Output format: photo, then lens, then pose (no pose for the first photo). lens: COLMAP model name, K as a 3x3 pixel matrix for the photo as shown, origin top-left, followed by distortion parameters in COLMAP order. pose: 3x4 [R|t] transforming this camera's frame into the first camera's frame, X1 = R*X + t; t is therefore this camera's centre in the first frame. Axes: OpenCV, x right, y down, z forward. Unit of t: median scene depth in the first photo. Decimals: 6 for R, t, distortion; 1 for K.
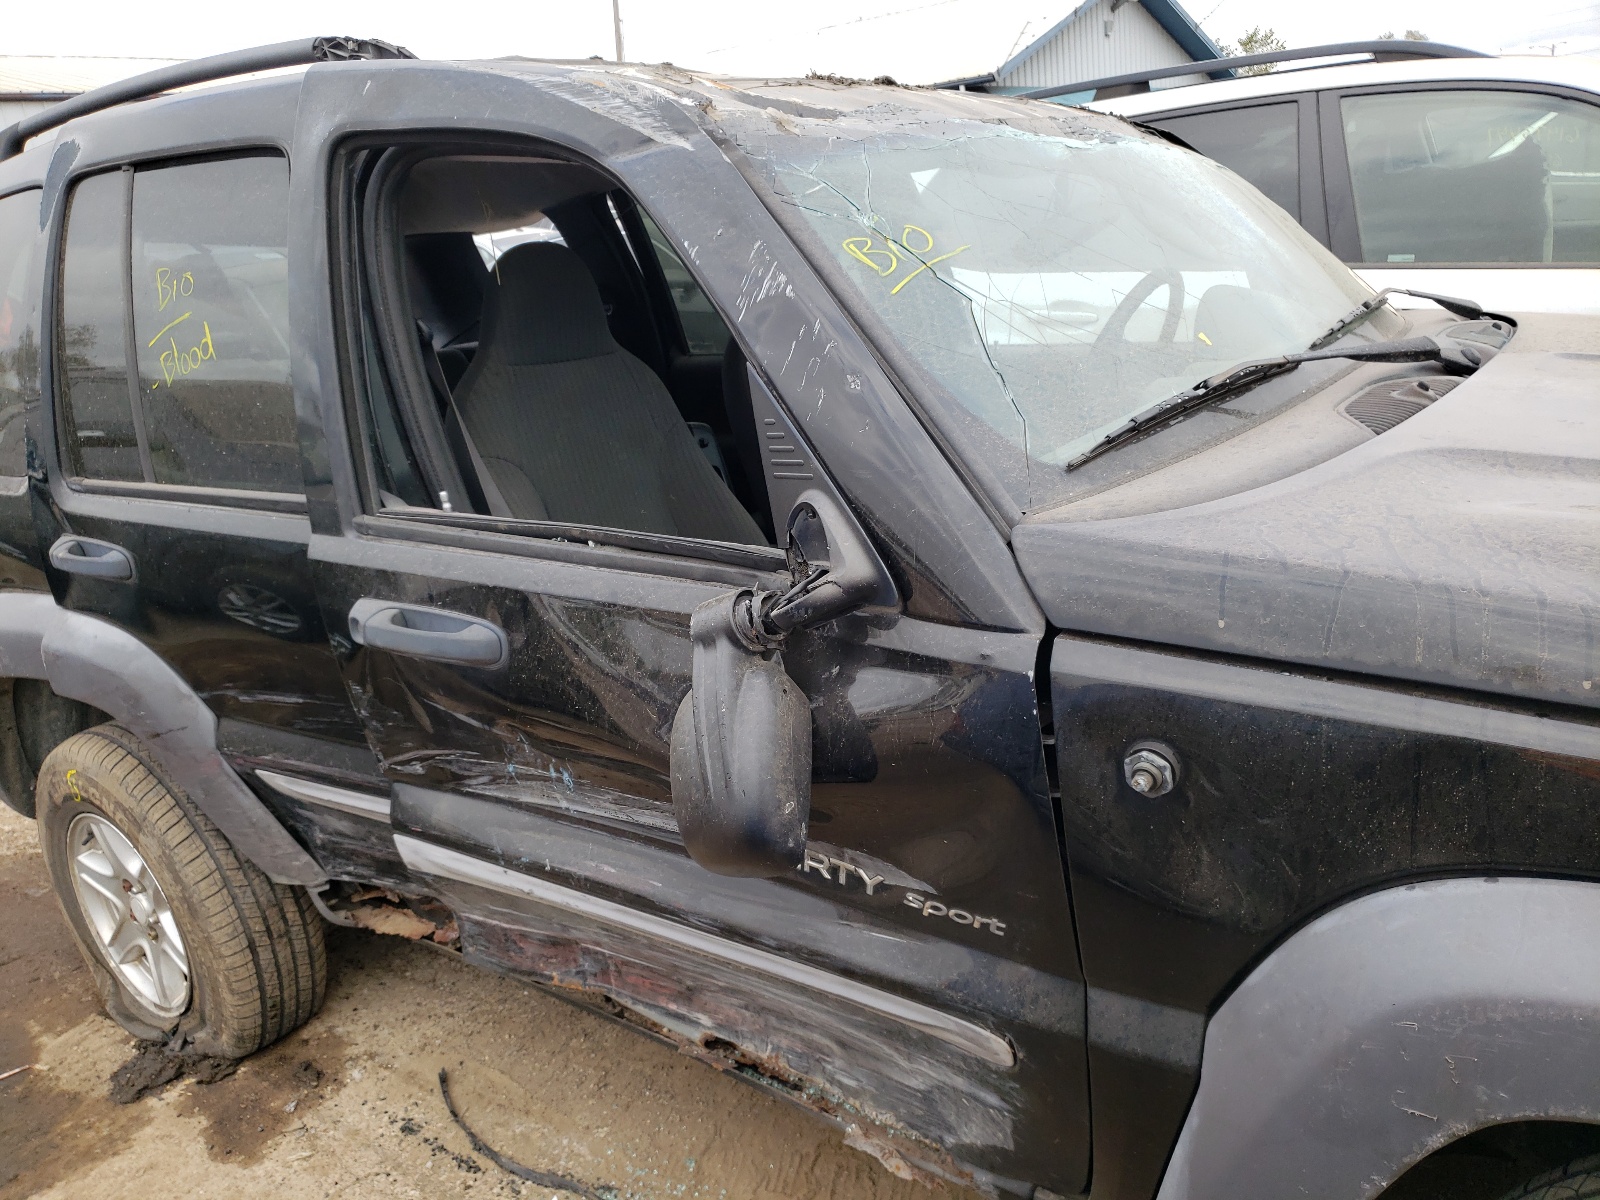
lens RADIAL K [[1231.2, 0, 800.0], [0, 1231.2, 600.0], [0, 0, 1]] dist [0.046516, 0.001581]
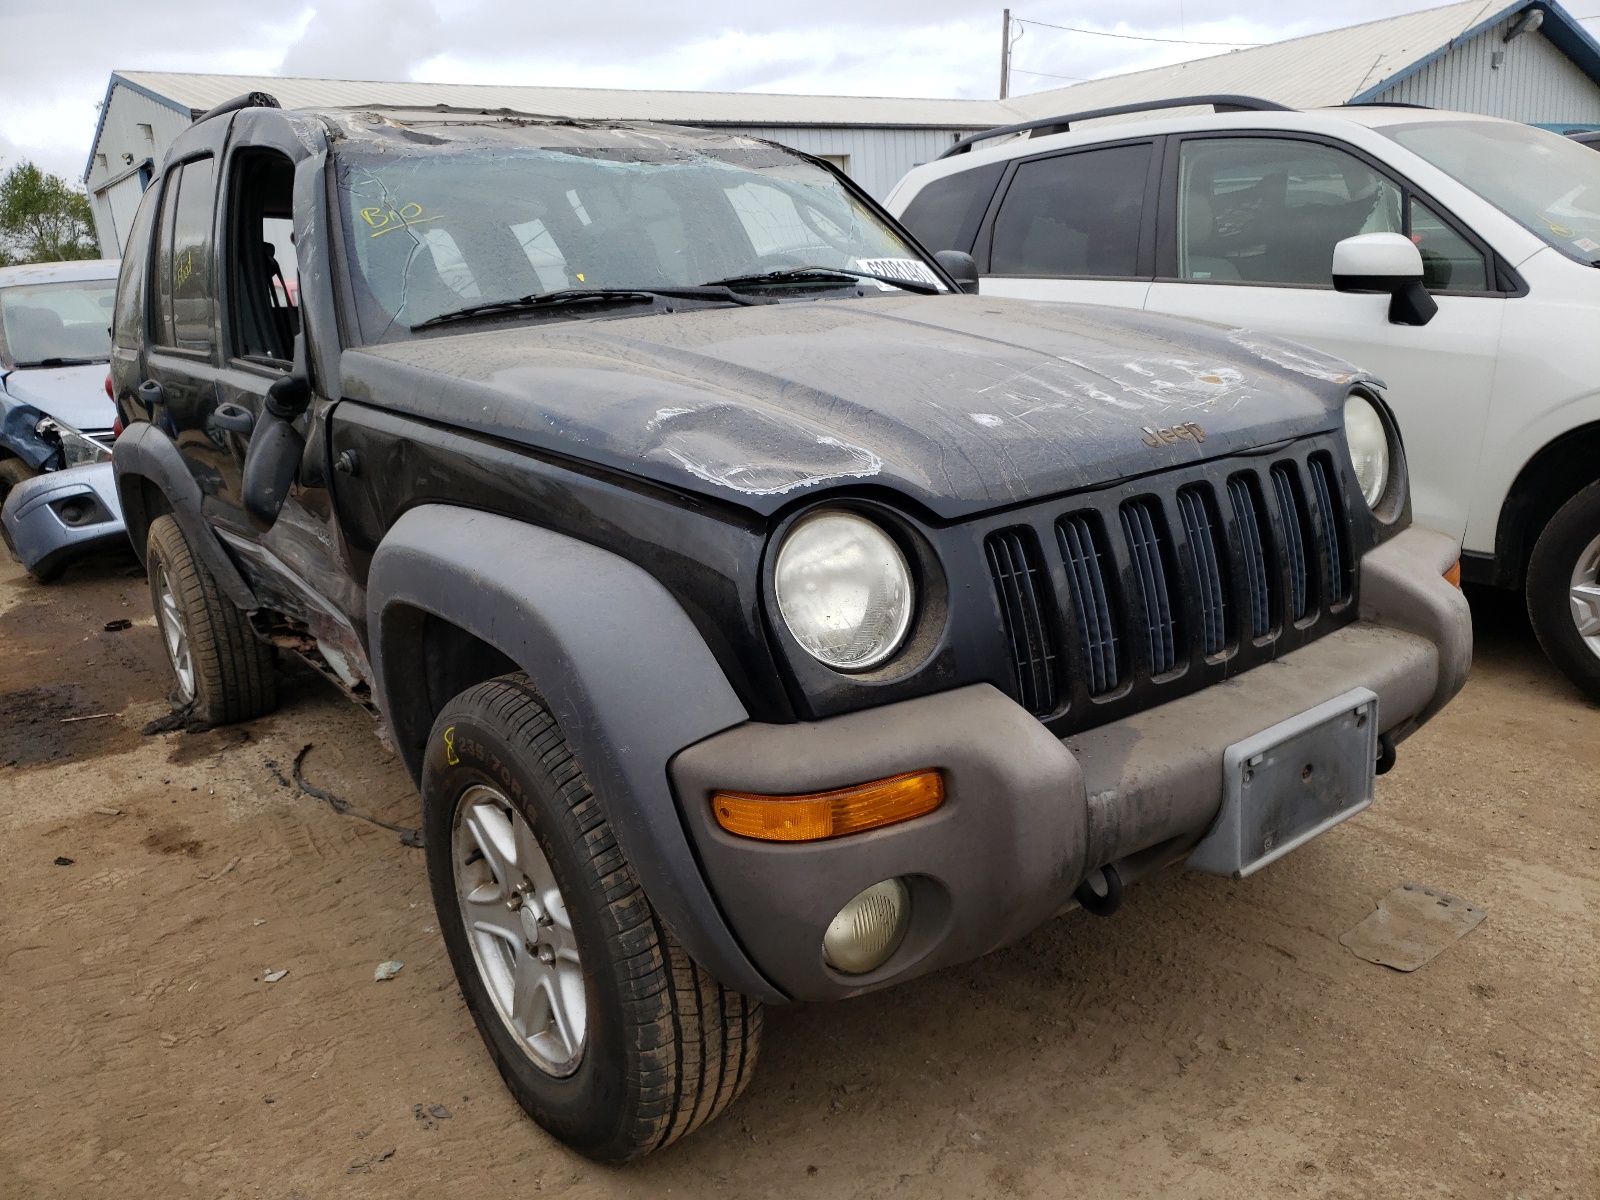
lens RADIAL K [[1231.2, 0, 800.0], [0, 1231.2, 600.0], [0, 0, 1]] dist [0.046516, 0.001581]
pose [[0.952916, 0.120966, -0.278061, 0.705954], [-0.127243, 0.991861, -0.004568, 0.126573], [0.275245, 0.039735, 0.960553, -0.332133]]
